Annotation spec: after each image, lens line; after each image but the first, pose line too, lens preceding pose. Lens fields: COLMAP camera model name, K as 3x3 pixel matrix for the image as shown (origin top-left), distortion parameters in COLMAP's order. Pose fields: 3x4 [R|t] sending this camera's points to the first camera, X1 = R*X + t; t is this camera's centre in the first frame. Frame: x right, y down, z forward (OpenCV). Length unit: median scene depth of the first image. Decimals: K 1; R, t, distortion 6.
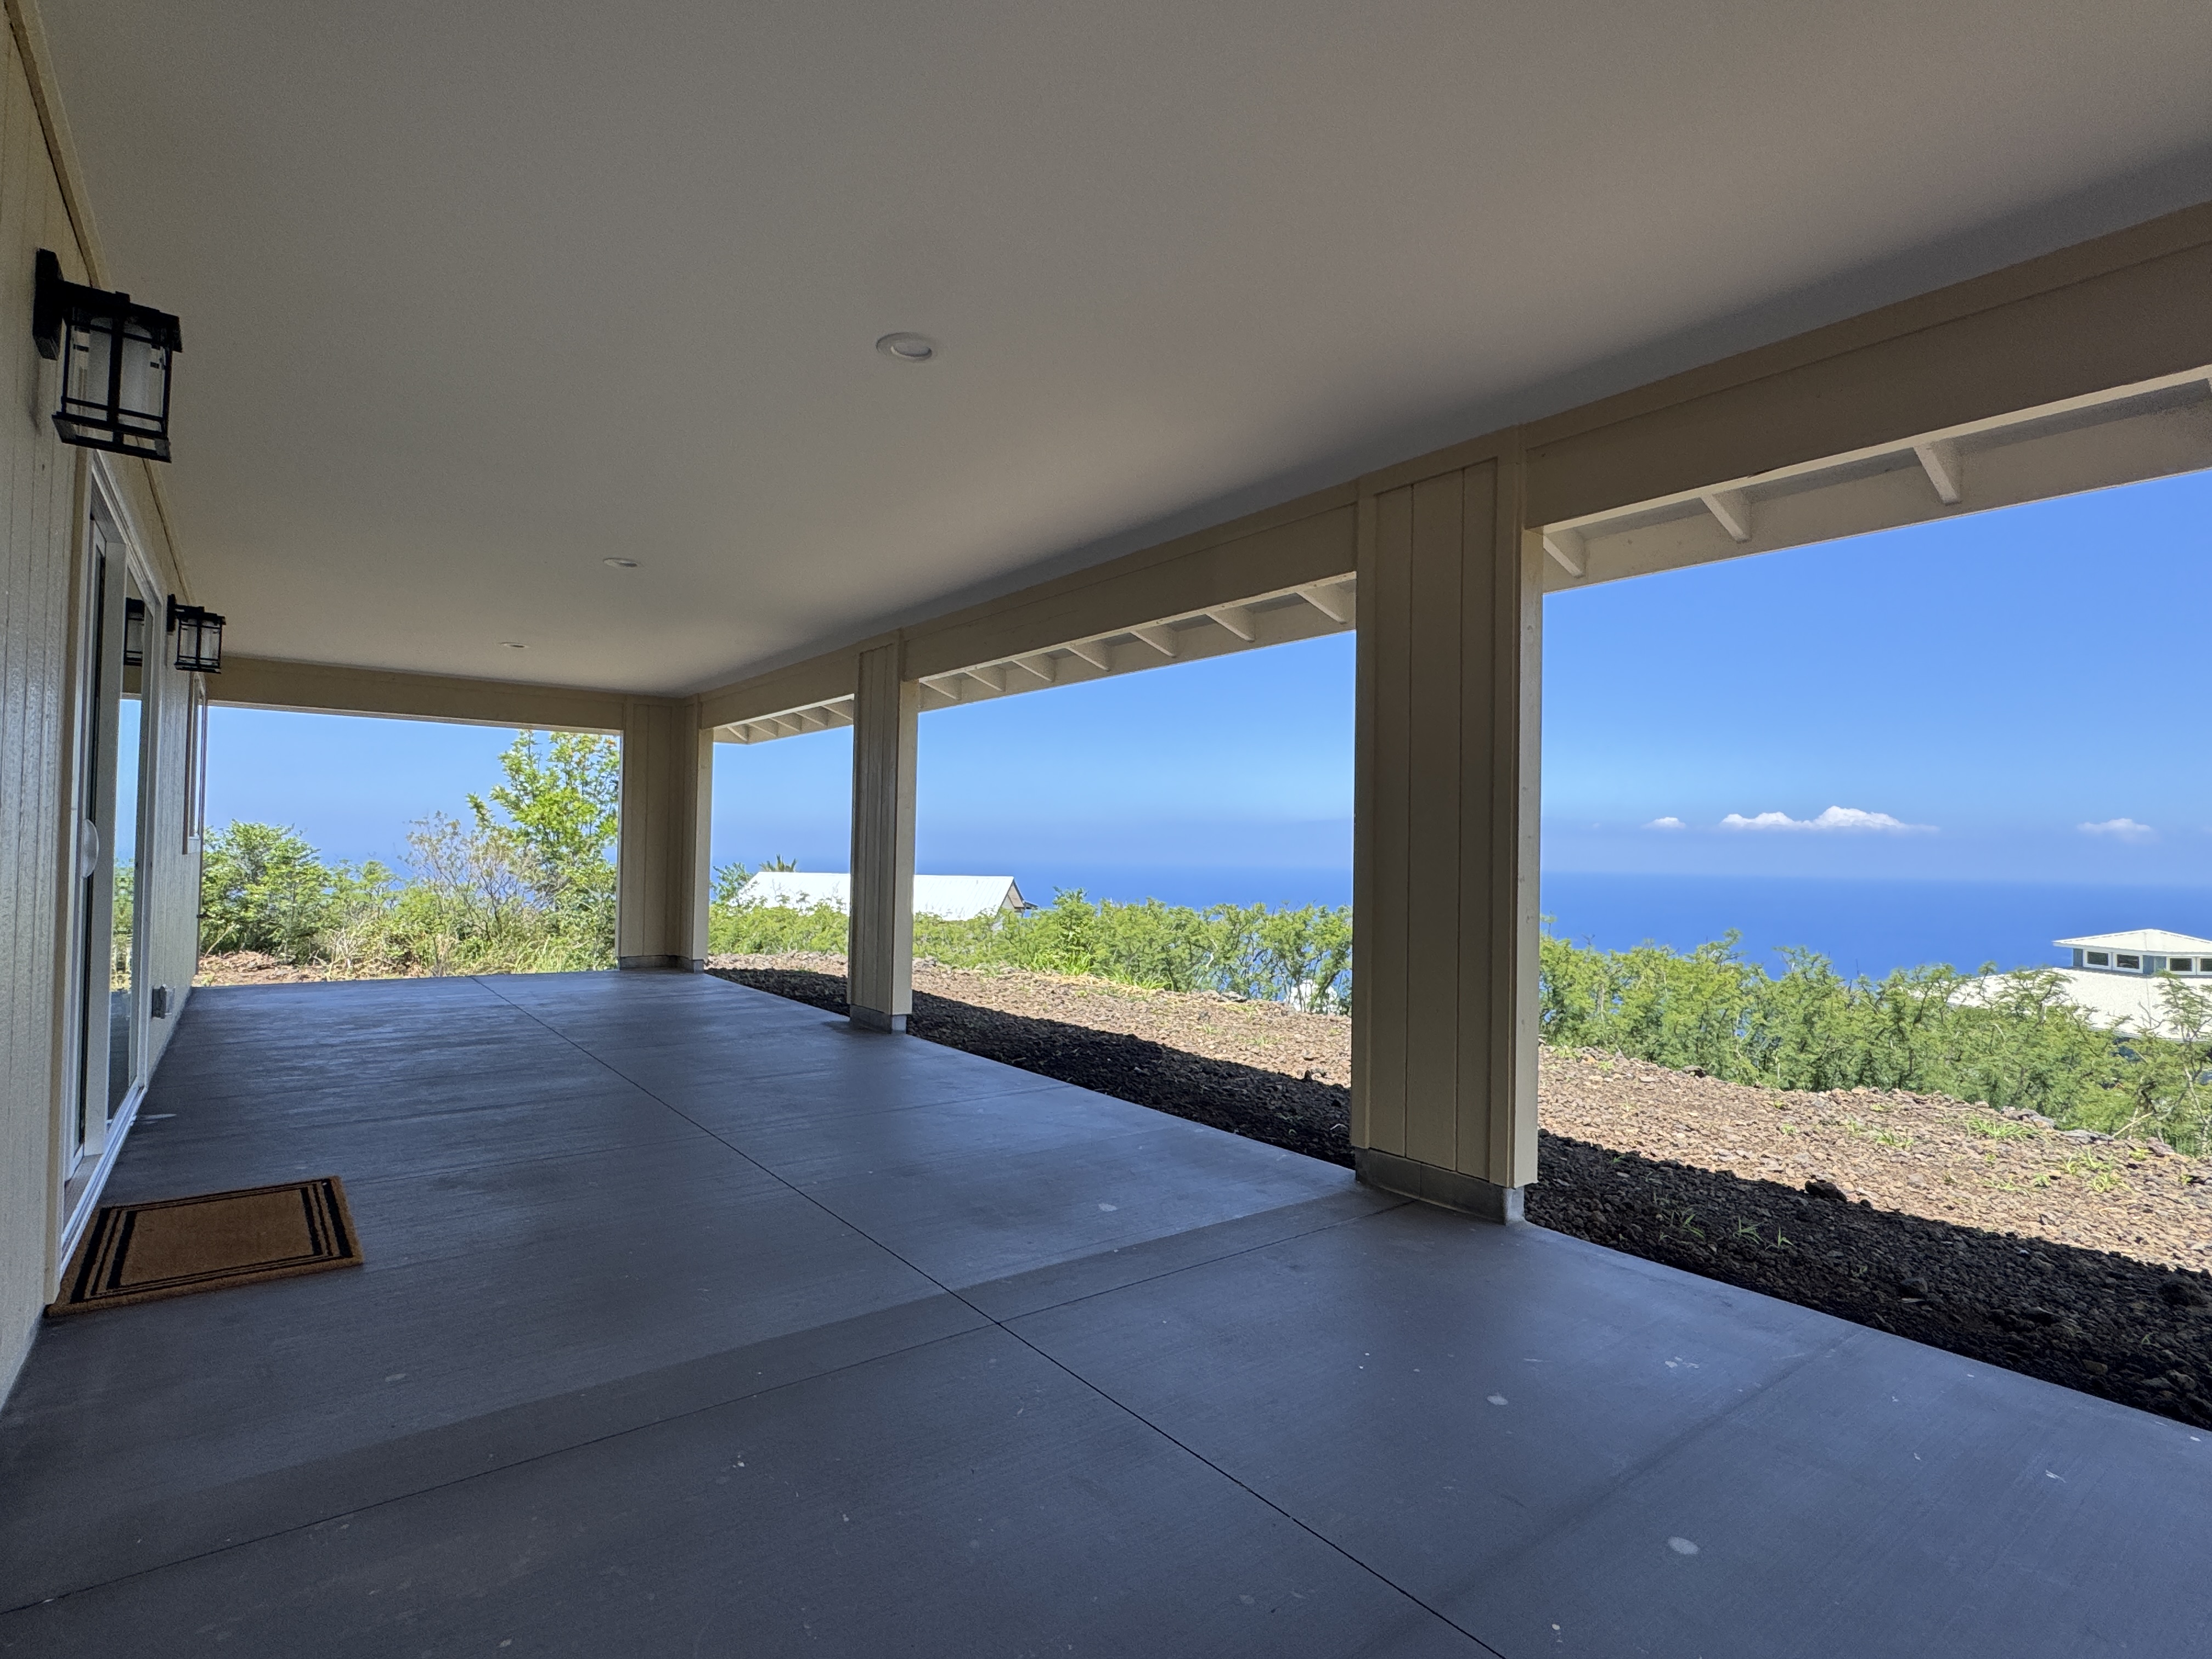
lens RADIAL K [[1078.3, 0, 1101.1], [0, 1078.3, 823.5], [0, 0, 1]] dist [-0.000591, 0.000359]
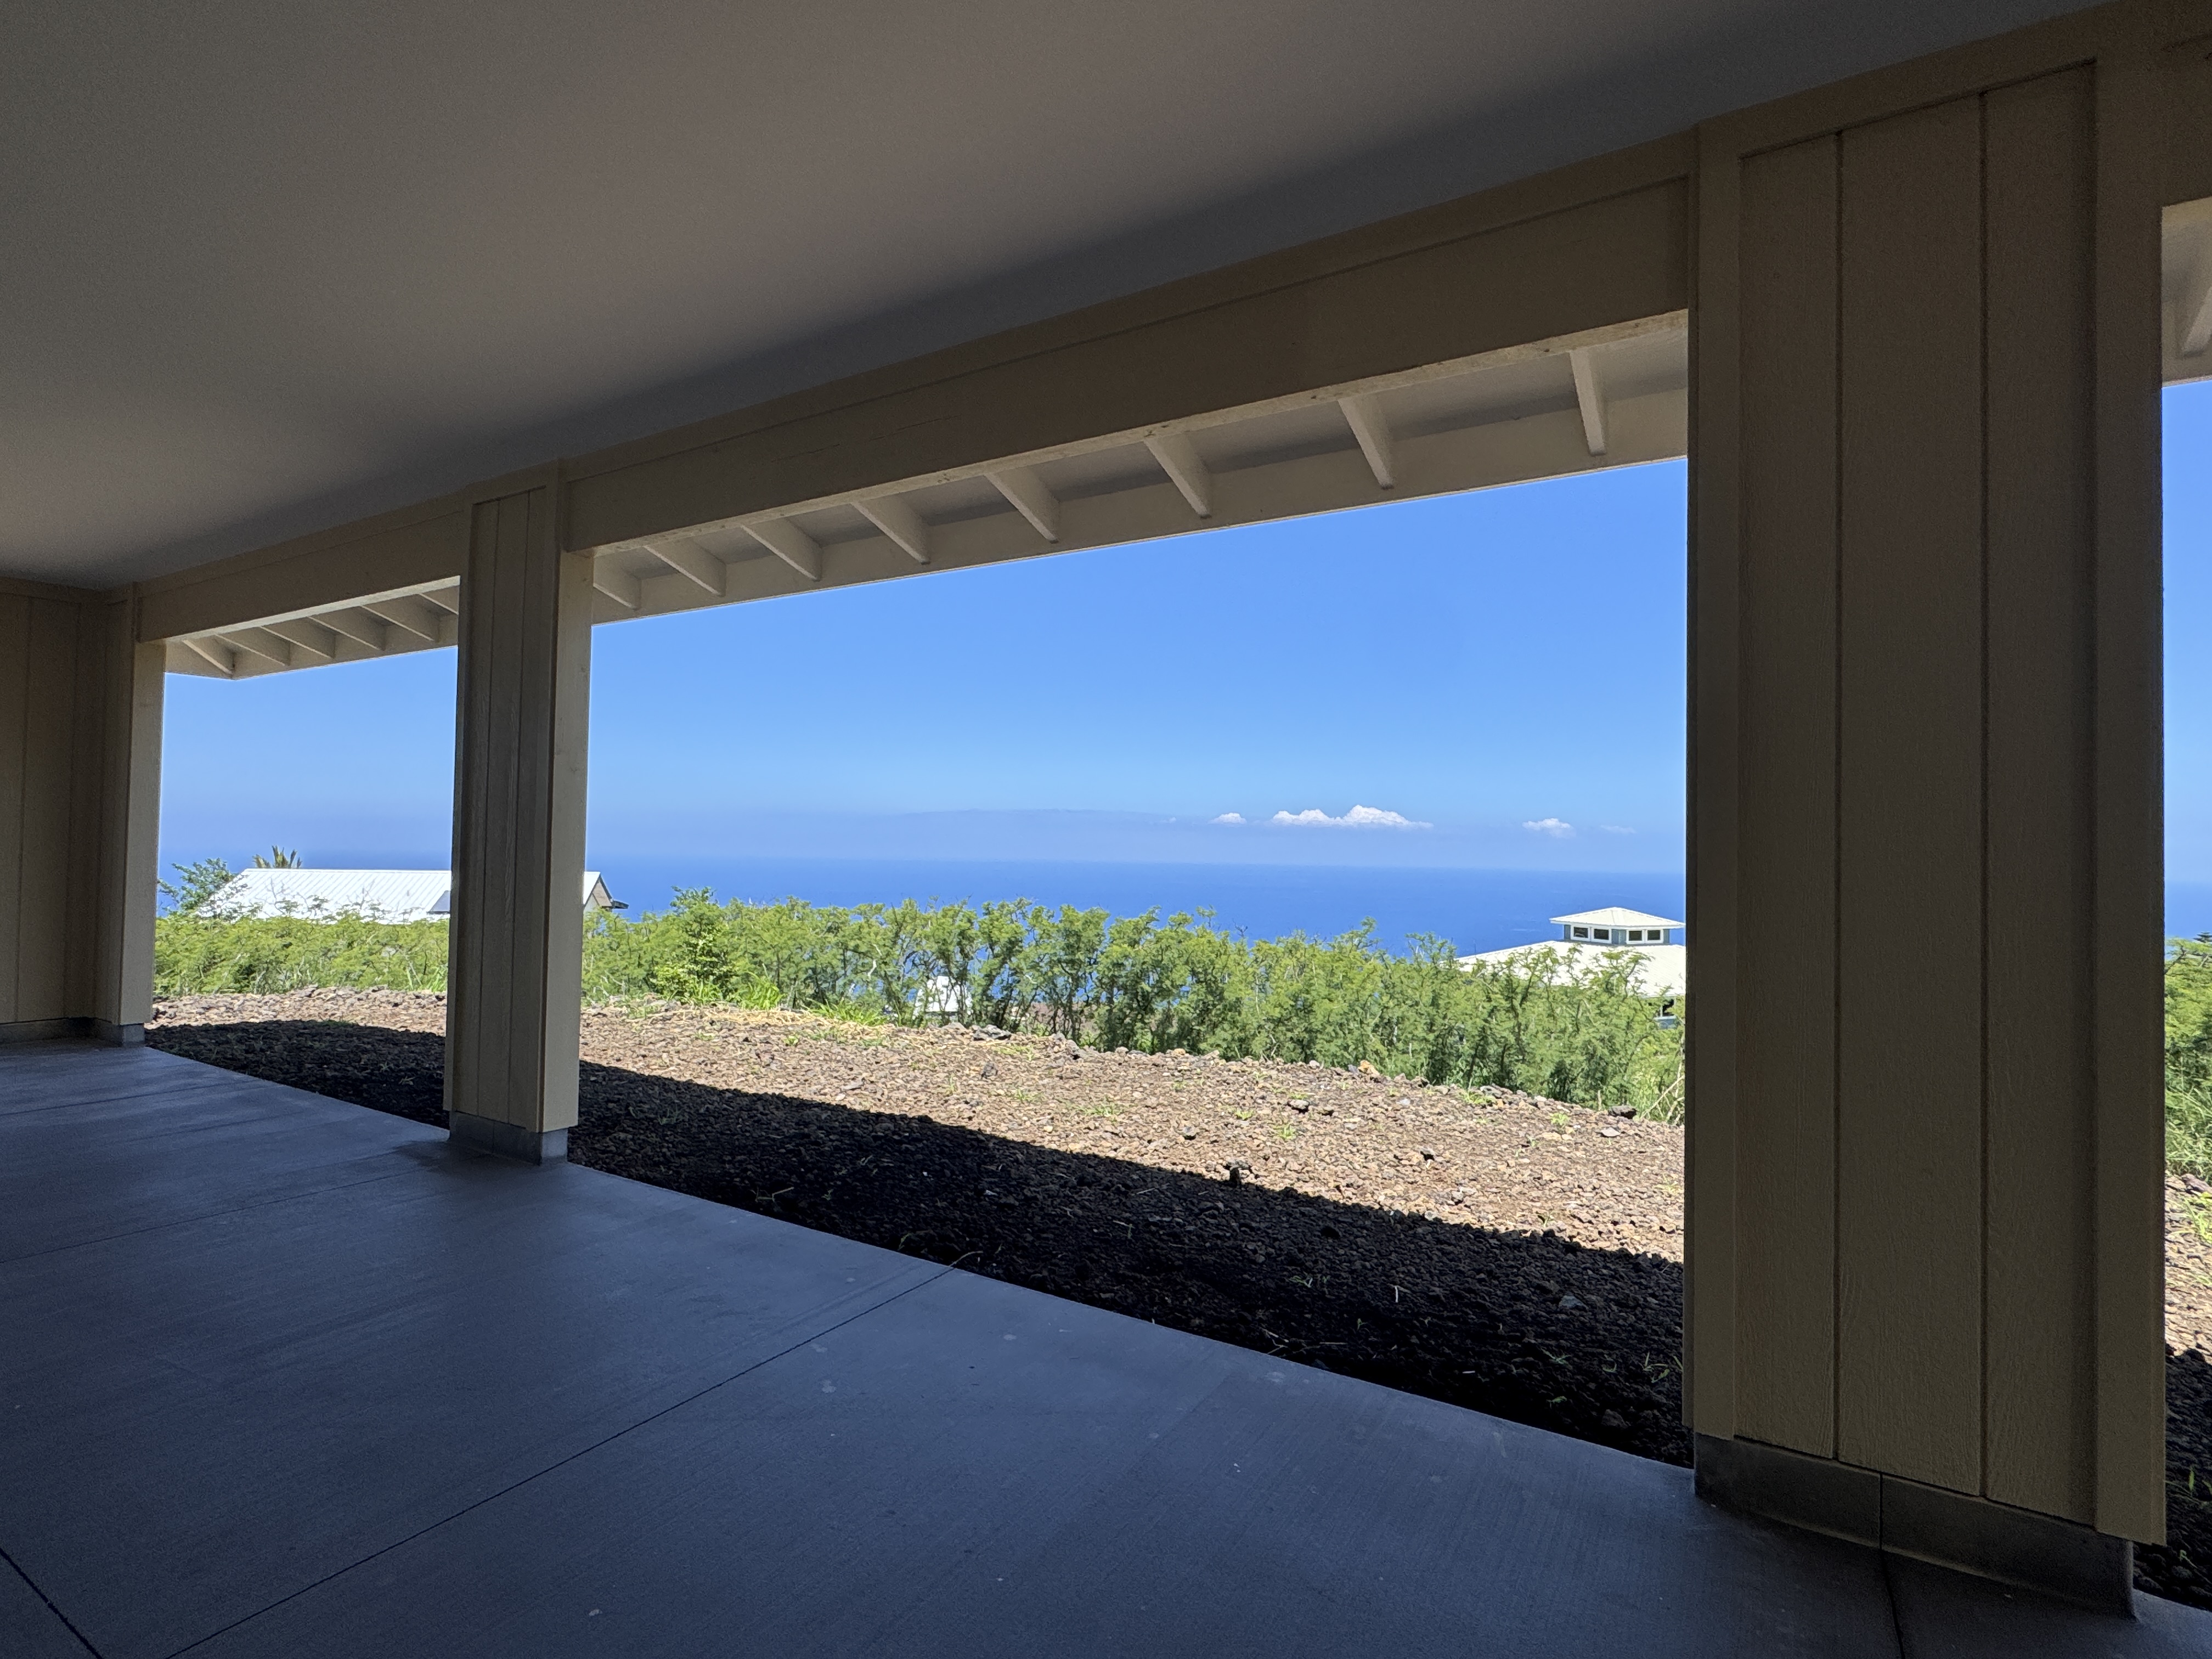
lens RADIAL K [[1078.3, 0, 1101.1], [0, 1078.3, 823.5], [0, 0, 1]] dist [-0.000591, 0.000359]
pose [[0.934574, 0.008015, 0.355677, -0.037484], [-0.010693, 0.999927, 0.005563, 0.002241], [-0.355607, -0.009002, 0.934592, 0.111318]]
